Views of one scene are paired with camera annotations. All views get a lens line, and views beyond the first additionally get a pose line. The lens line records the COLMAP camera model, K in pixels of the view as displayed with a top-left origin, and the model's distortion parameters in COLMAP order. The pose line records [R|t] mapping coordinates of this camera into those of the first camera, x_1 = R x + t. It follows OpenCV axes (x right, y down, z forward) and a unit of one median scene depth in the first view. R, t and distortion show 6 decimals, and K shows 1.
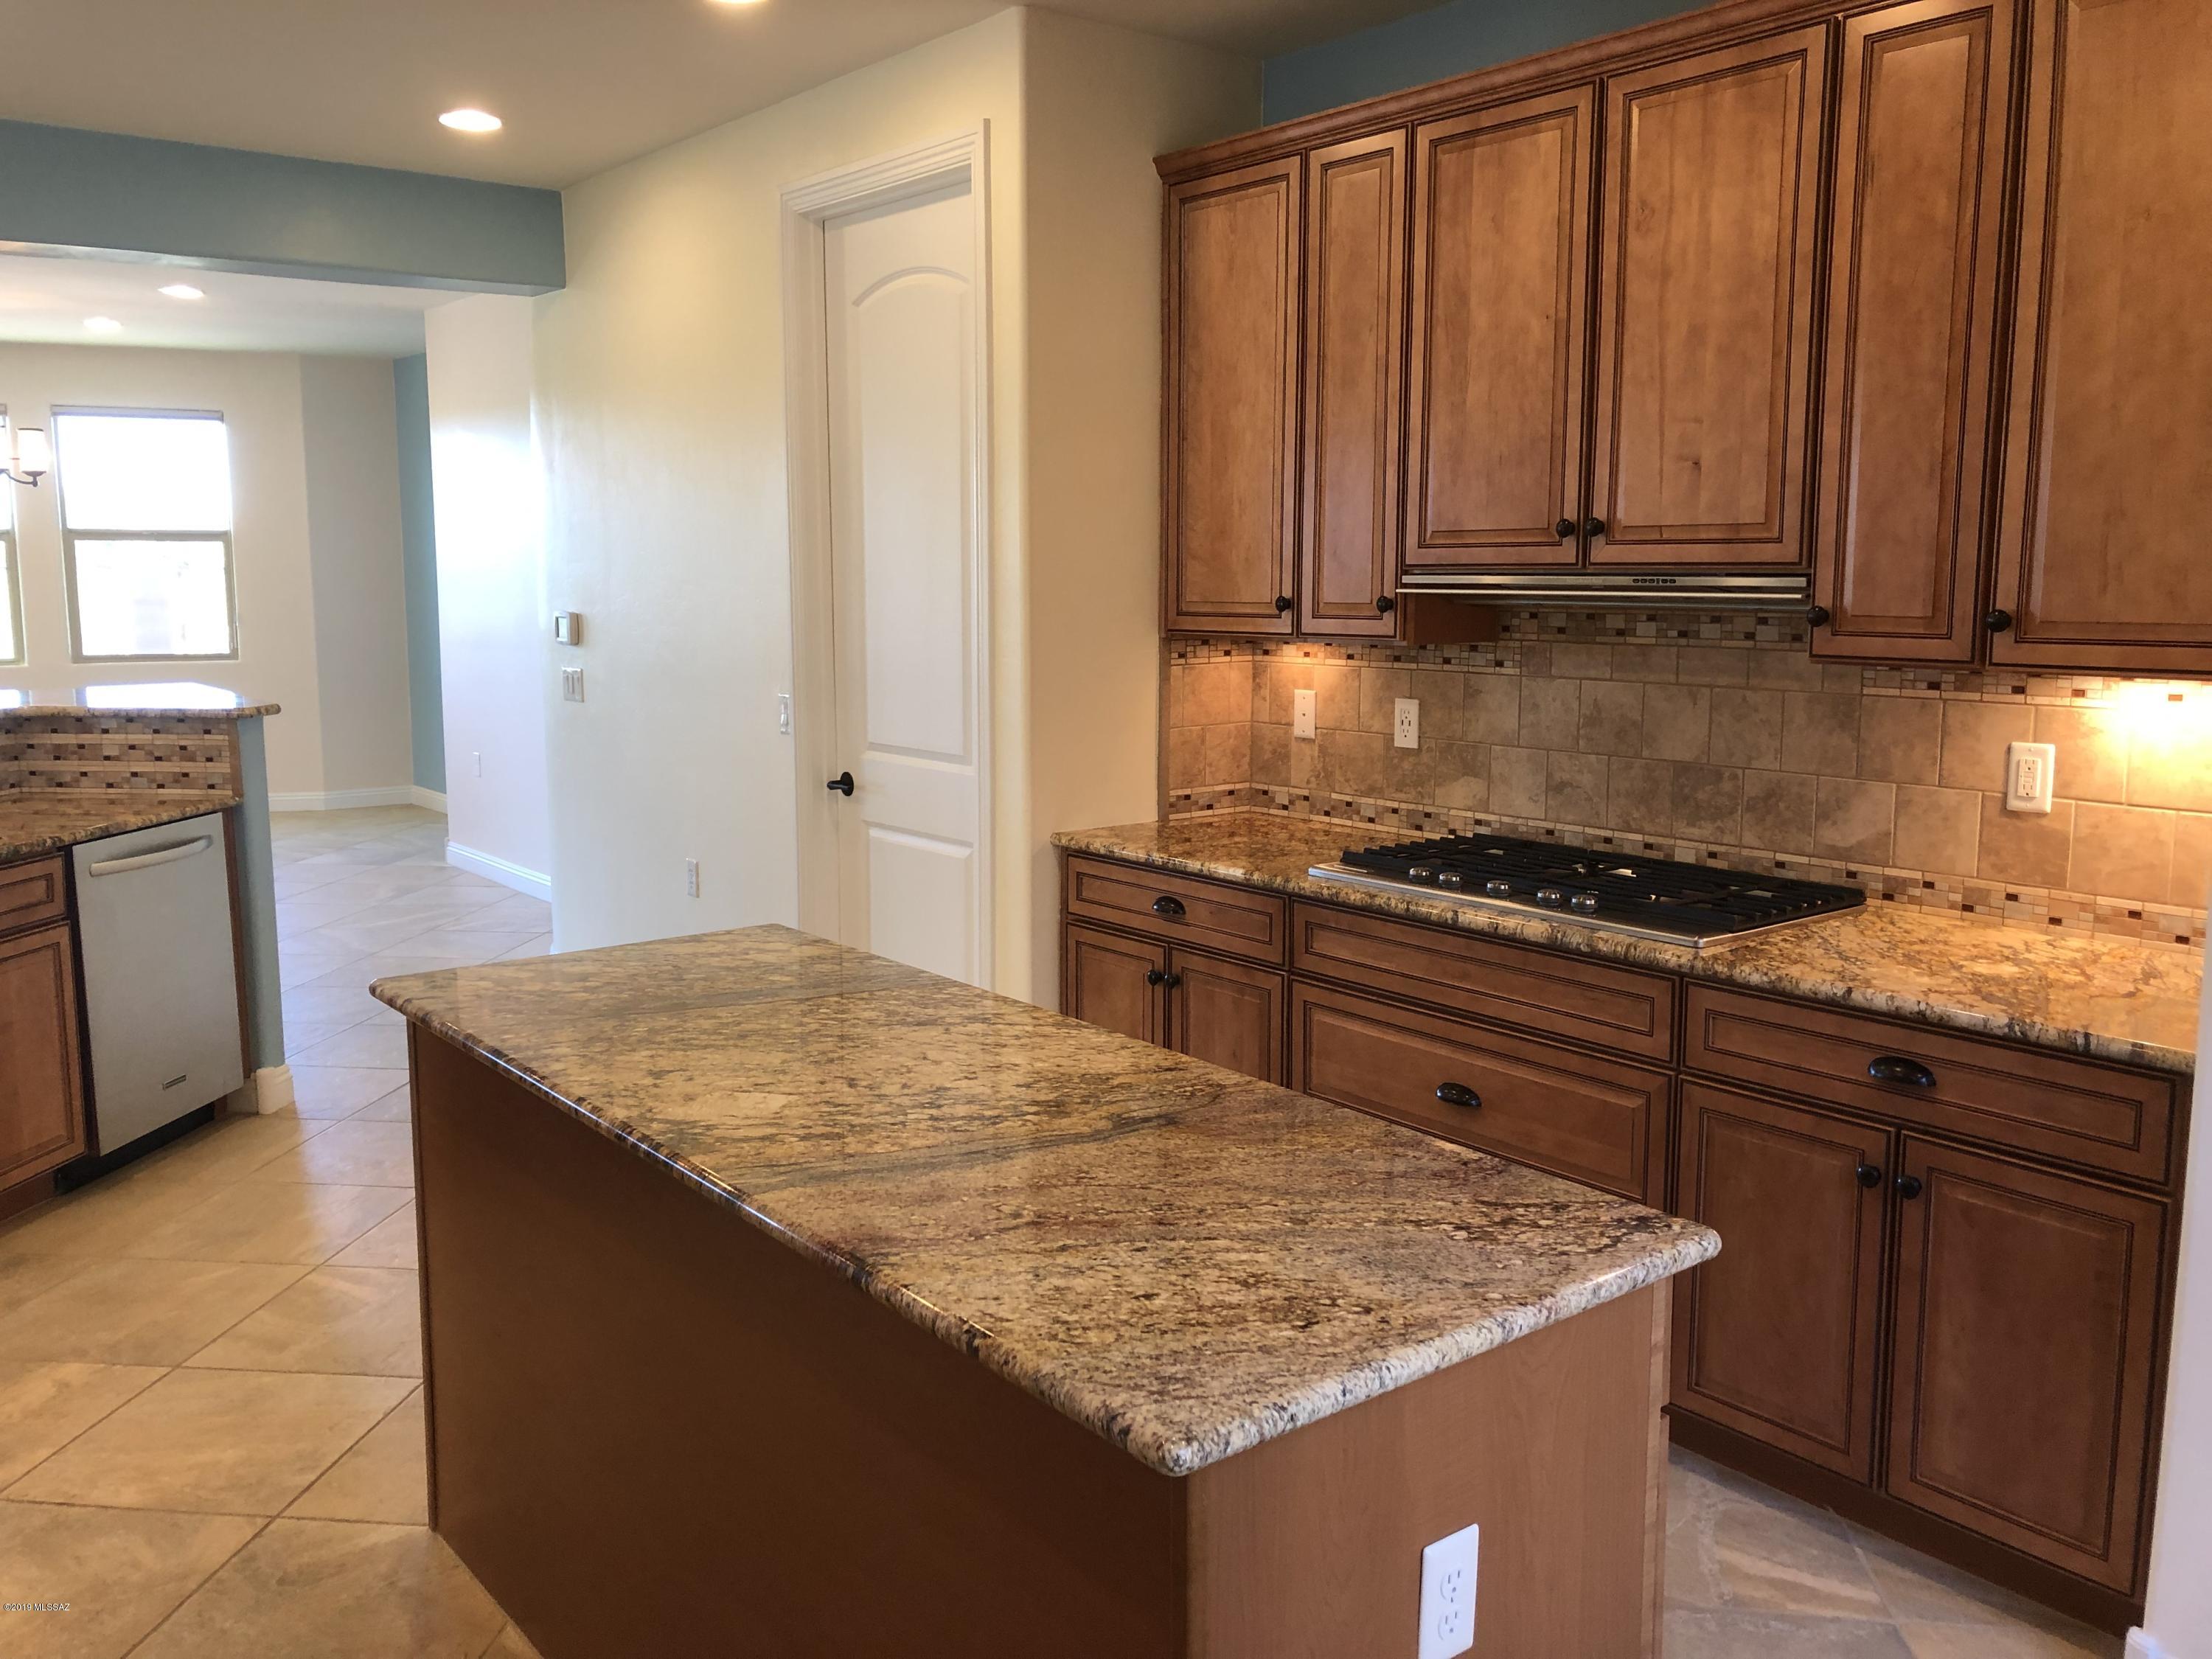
lens RADIAL K [[1803.2, 0, 1118.0], [0, 1803.2, 812.6], [0, 0, 1]] dist [0.054607, -0.091908]
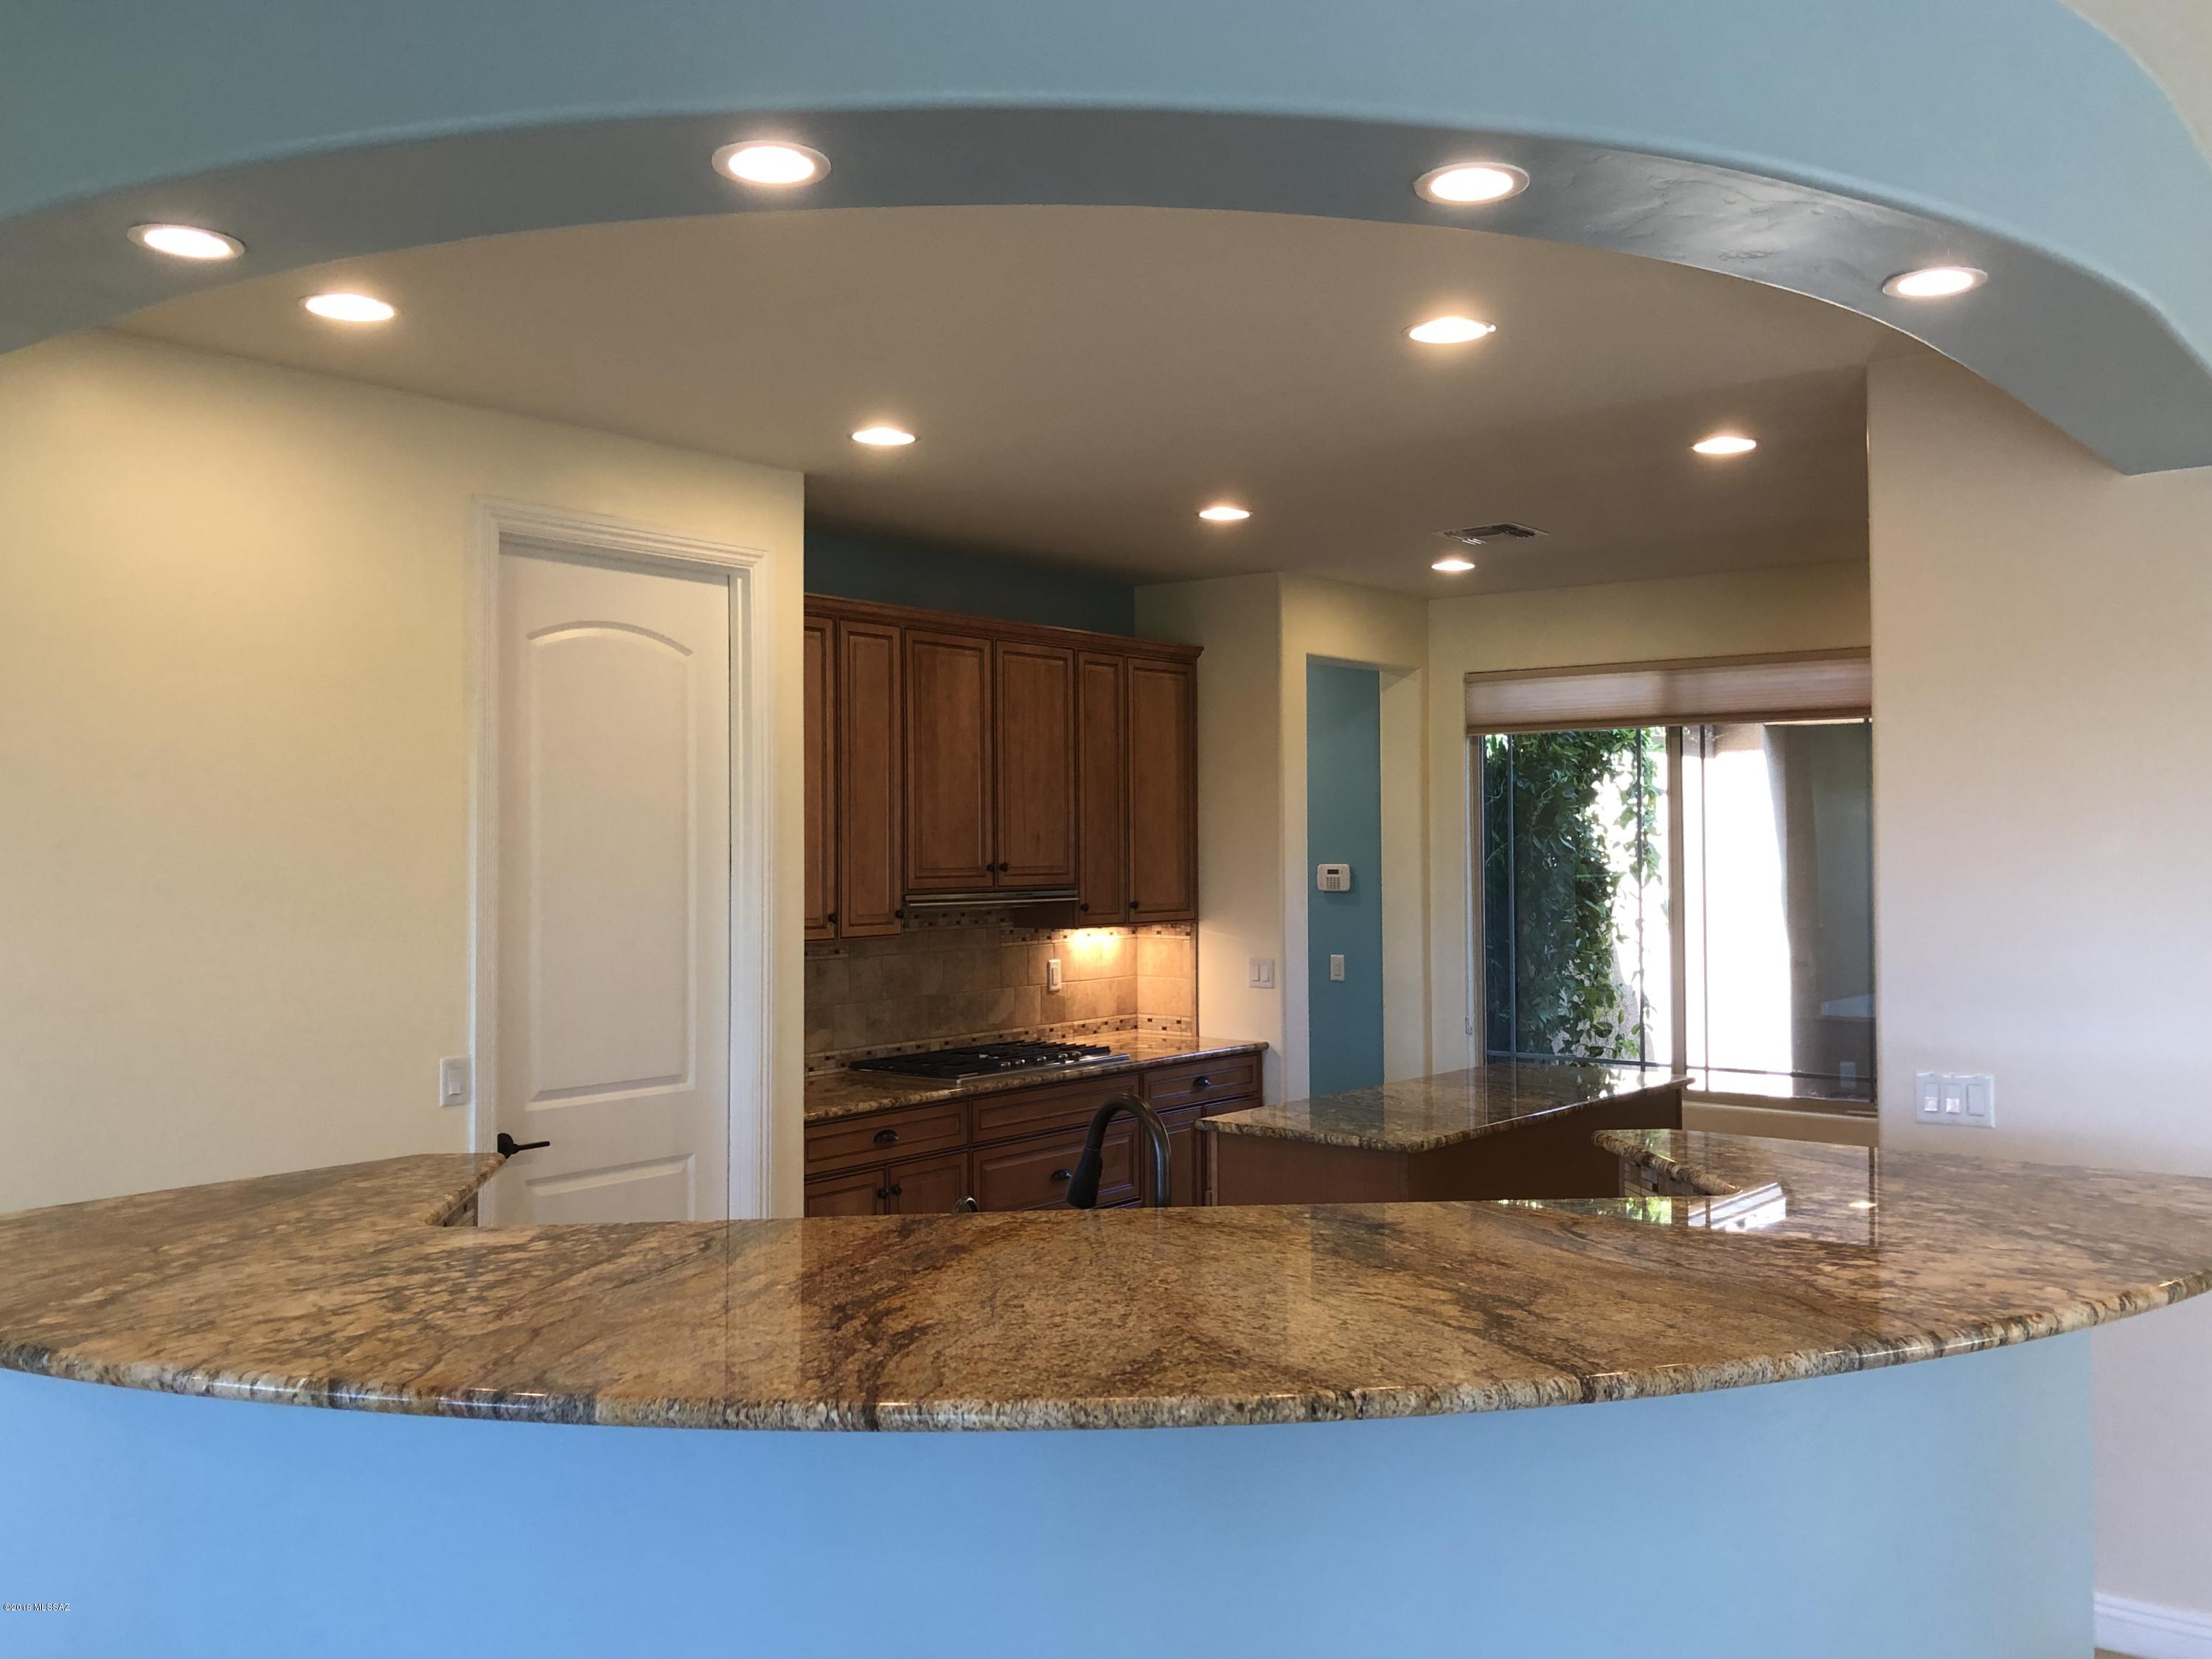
lens RADIAL K [[1944.4, 0, 1122.7], [0, 1944.4, 806.4], [0, 0, 1]] dist [0.029705, -0.017105]
pose [[-0.237686, 0.018986, 0.971157, -1.863909], [0.134505, 0.990820, 0.013549, -0.247530], [-0.961984, 0.133846, -0.238057, 1.449403]]
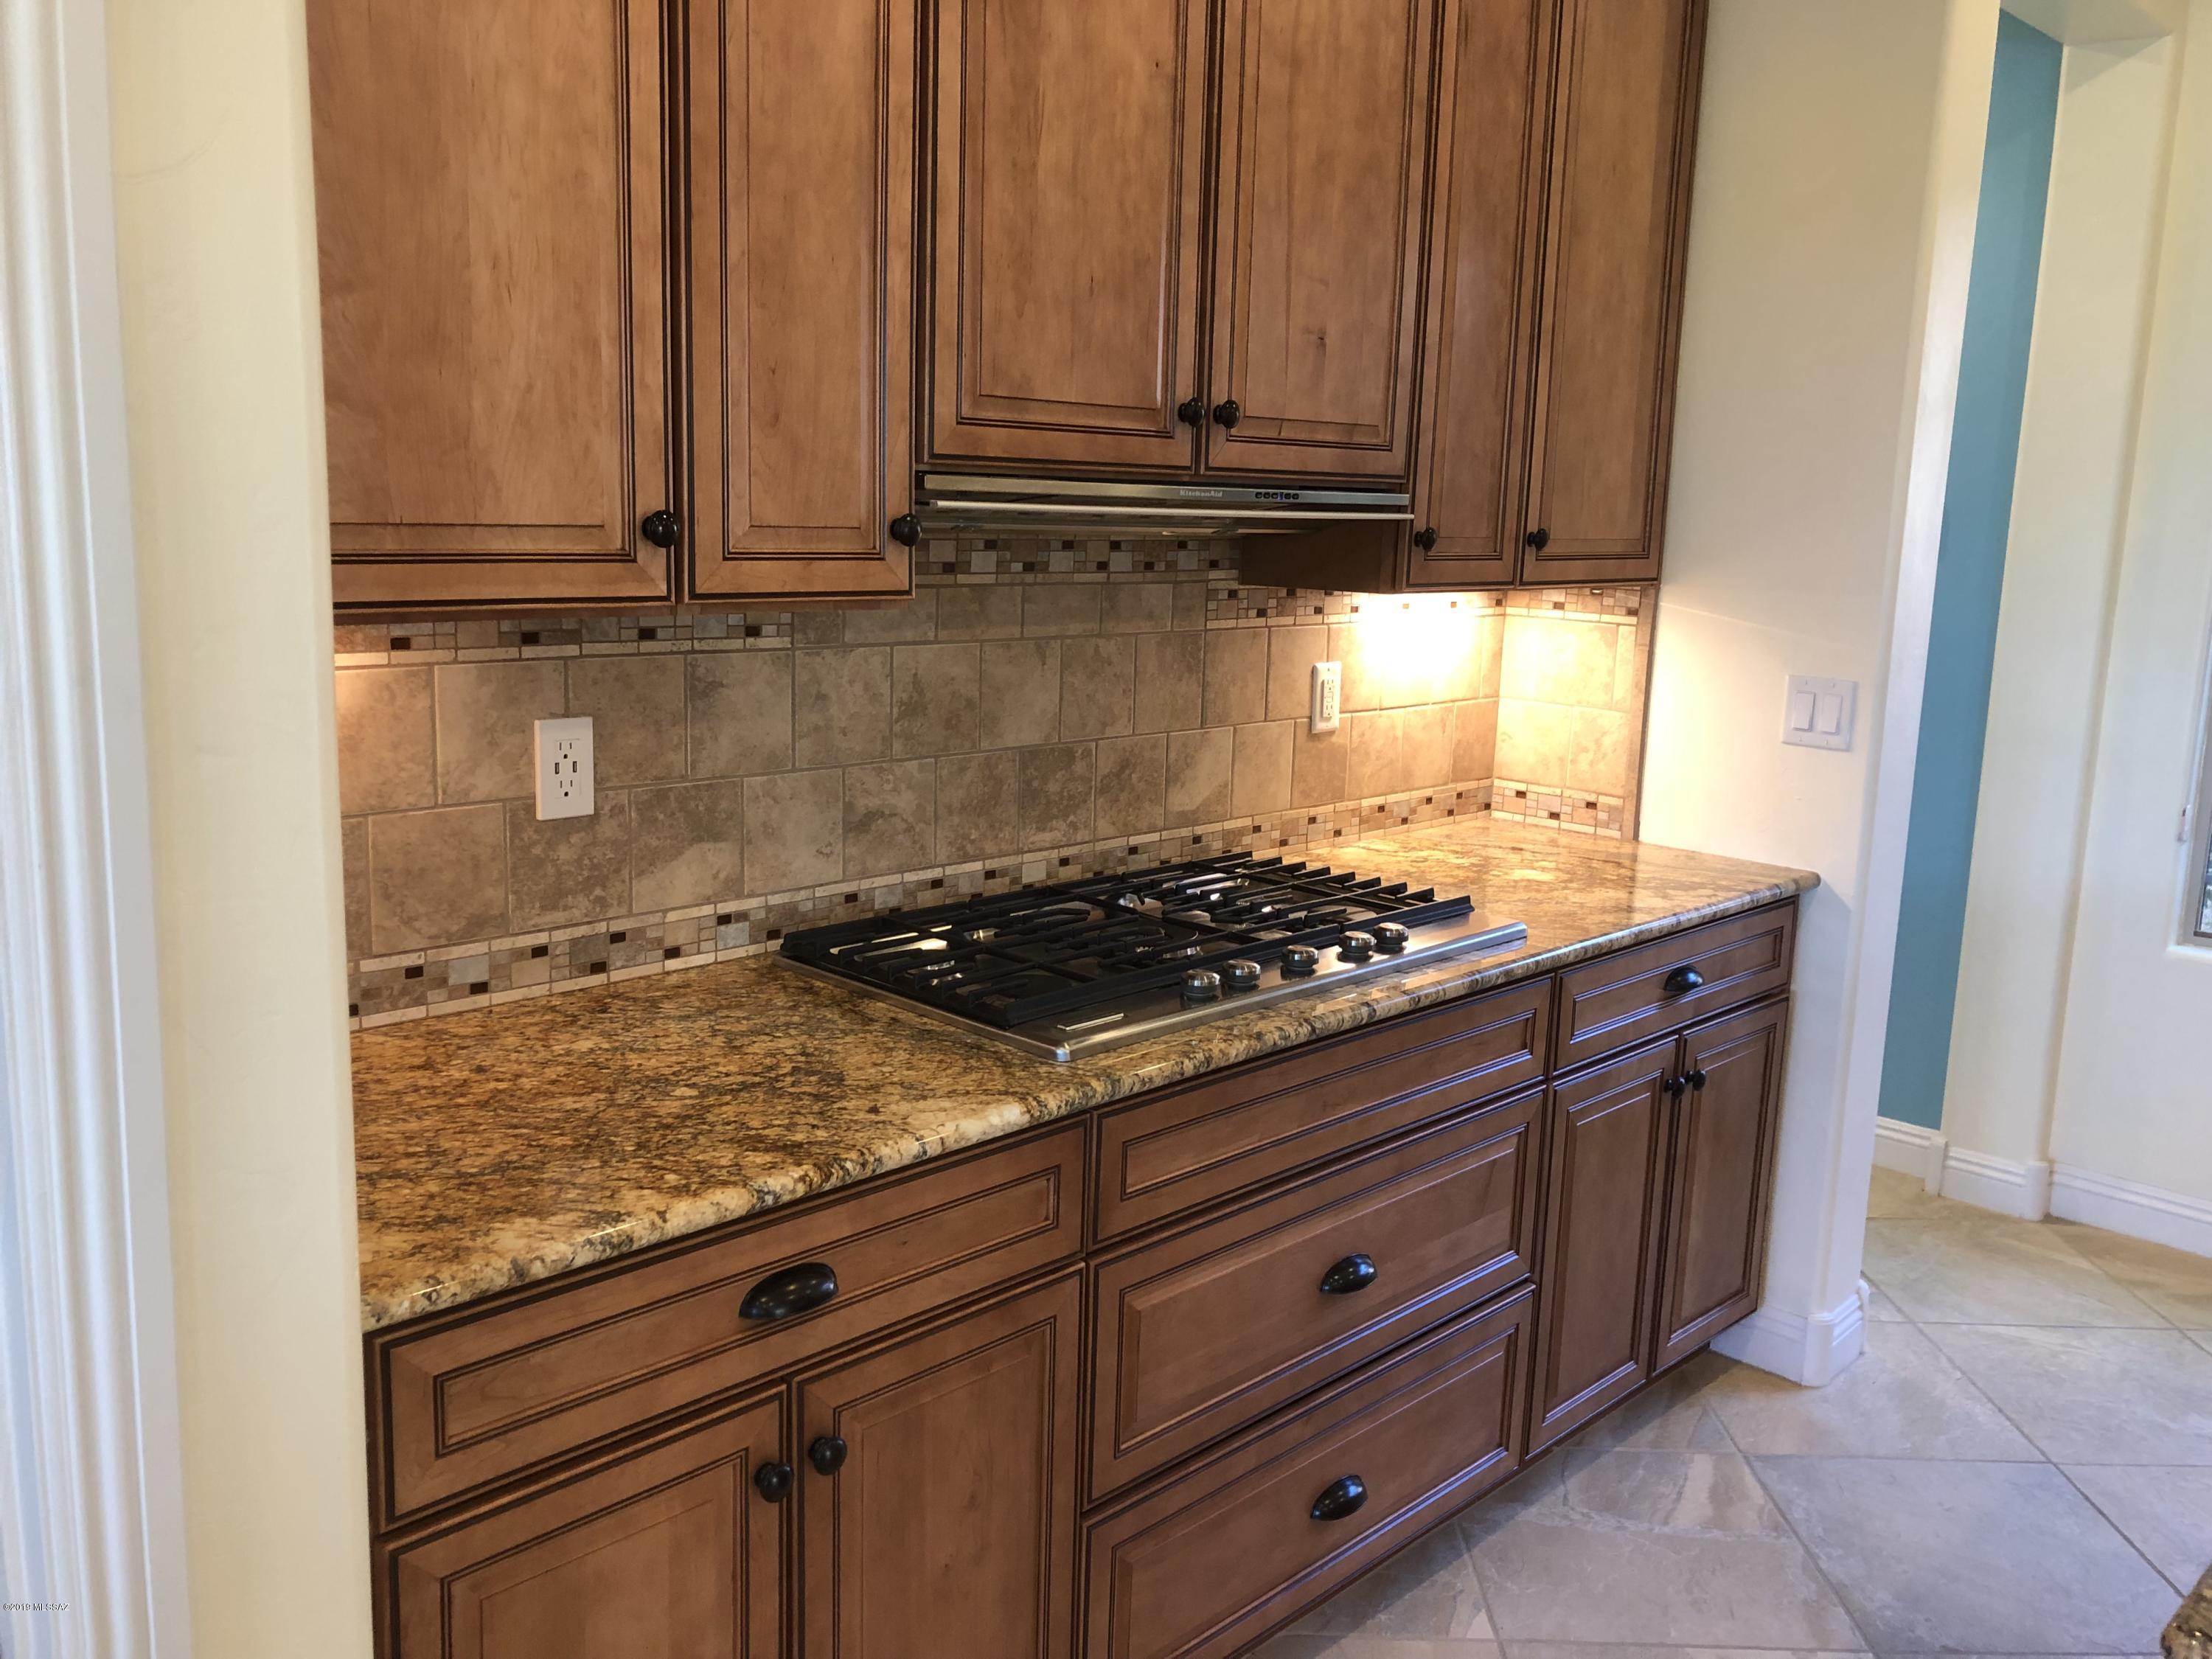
lens RADIAL K [[1803.2, 0, 1087.0], [0, 1803.2, 812.8], [0, 0, 1]] dist [0.054607, -0.091908]
pose [[-0.112159, -0.174780, 0.978199, -0.452372], [0.104482, 0.976879, 0.186524, -0.153168], [-0.988182, 0.123124, -0.091304, 1.209956]]
